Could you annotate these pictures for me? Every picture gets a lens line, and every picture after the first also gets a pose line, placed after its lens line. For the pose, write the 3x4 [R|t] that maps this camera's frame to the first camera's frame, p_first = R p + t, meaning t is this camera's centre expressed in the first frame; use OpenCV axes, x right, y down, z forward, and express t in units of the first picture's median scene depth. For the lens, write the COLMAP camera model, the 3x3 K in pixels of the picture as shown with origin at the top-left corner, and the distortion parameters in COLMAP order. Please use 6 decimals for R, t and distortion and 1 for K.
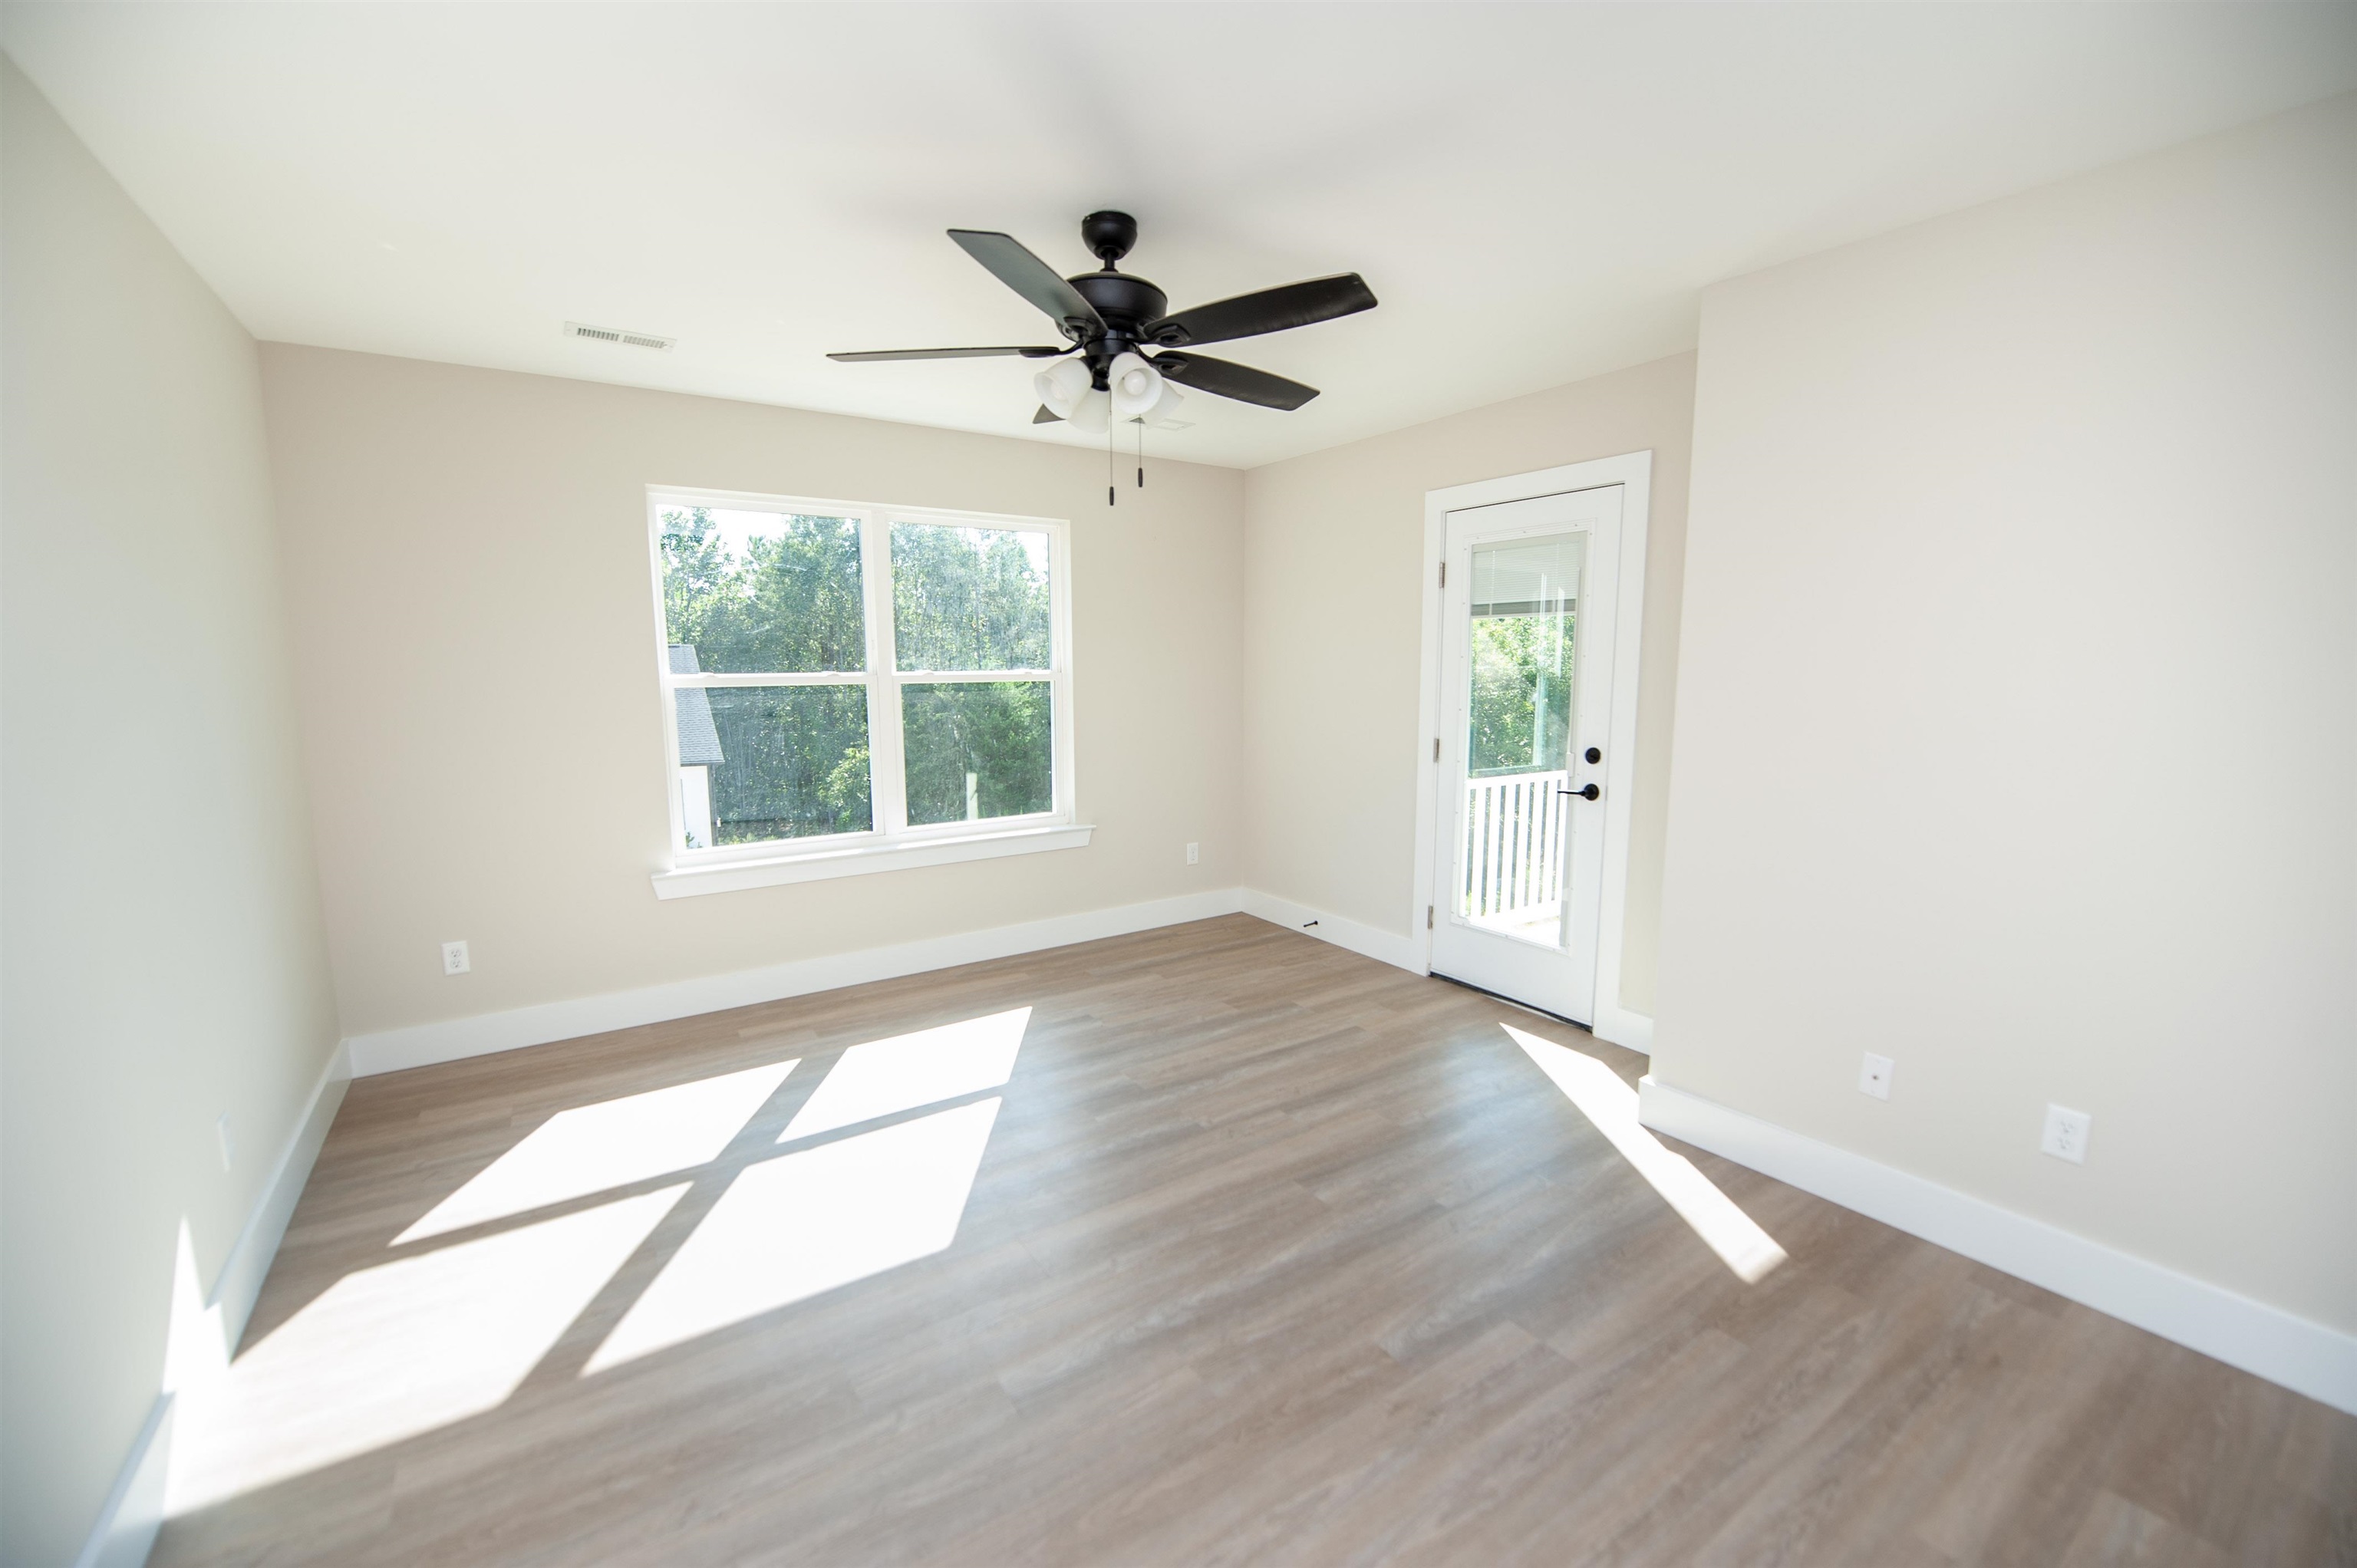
lens RADIAL K [[947.5, 0, 1172.7], [0, 947.5, 789.3], [0, 0, 1]] dist [-0.001775, 0.000007]
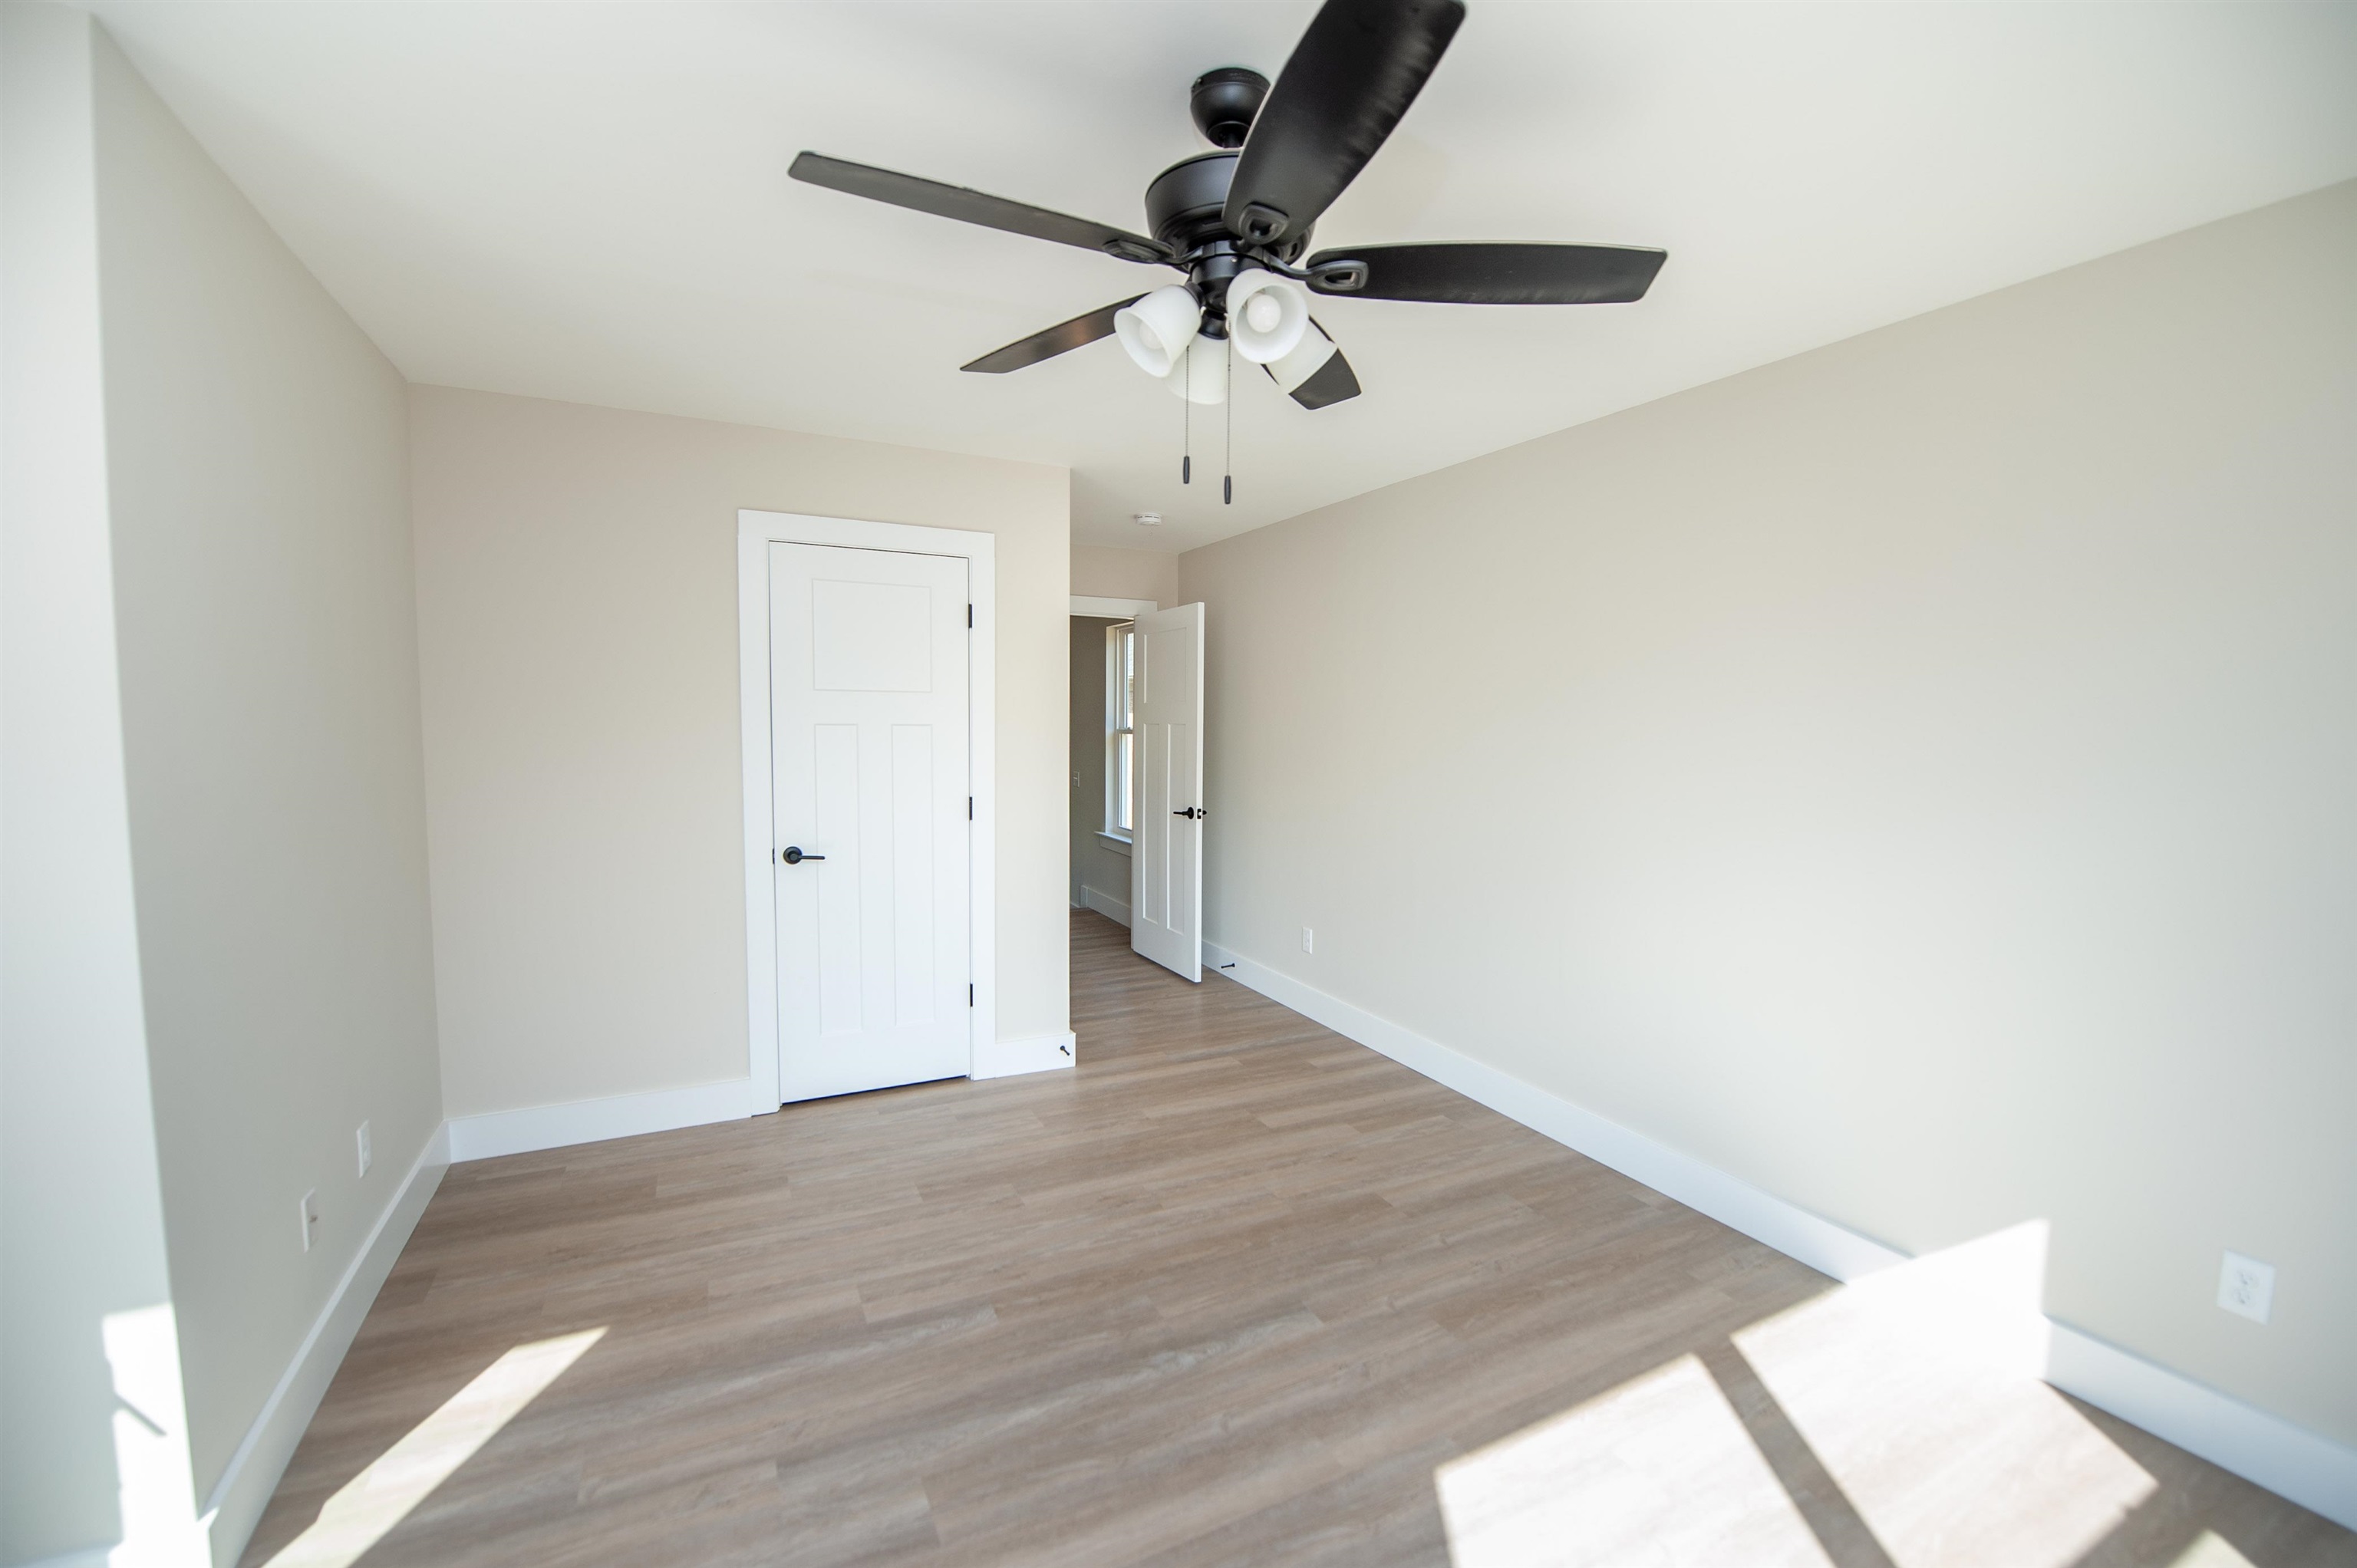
lens RADIAL K [[947.5, 0, 1177.0], [0, 947.5, 785.1], [0, 0, 1]] dist [-0.001775, 0.000007]
pose [[-0.992083, -0.016486, 0.124494, -0.134439], [0.009247, 0.979066, 0.203334, -0.283825], [-0.125240, 0.202876, -0.971162, 1.993010]]
